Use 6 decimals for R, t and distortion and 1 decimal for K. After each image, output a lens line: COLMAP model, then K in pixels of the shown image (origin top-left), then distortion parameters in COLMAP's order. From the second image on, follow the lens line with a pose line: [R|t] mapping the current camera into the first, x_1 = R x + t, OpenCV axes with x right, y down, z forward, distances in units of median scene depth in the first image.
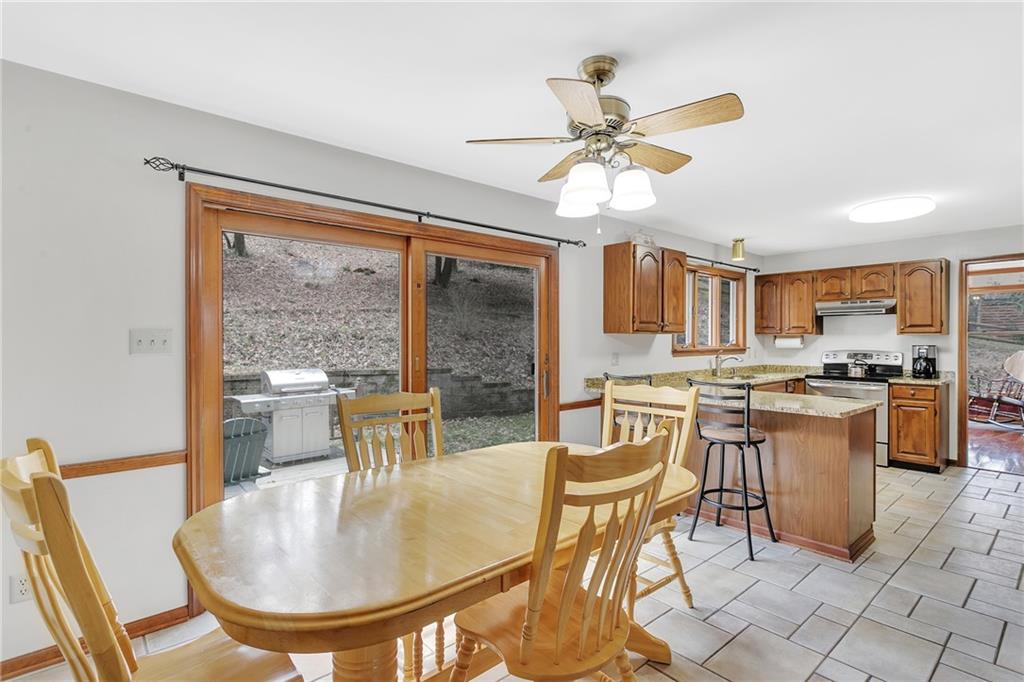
lens RADIAL K [[498.6, 0, 511.6], [0, 498.6, 341.4], [0, 0, 1]] dist [0.001451, 0.000345]
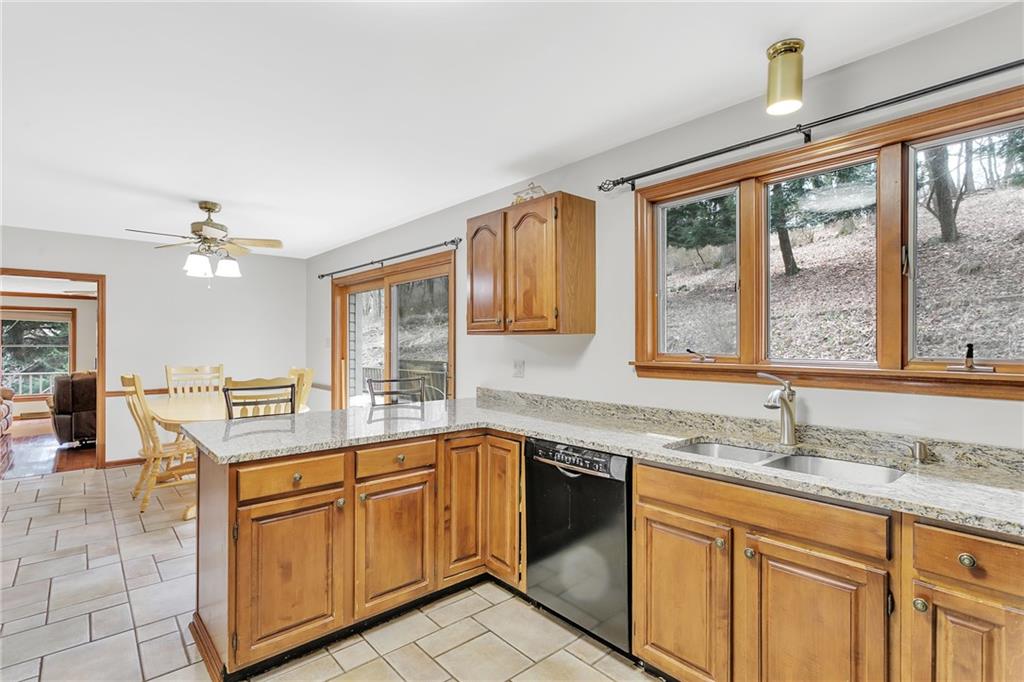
lens RADIAL K [[503.1, 0, 512.4], [0, 503.1, 340.5], [0, 0, 1]] dist [-0.001189, -0.000422]
pose [[-0.005121, 0.002328, -0.999984, 1.376175], [-0.002395, 0.999994, 0.002340, -0.013222], [0.999984, 0.002407, -0.005116, 1.414145]]
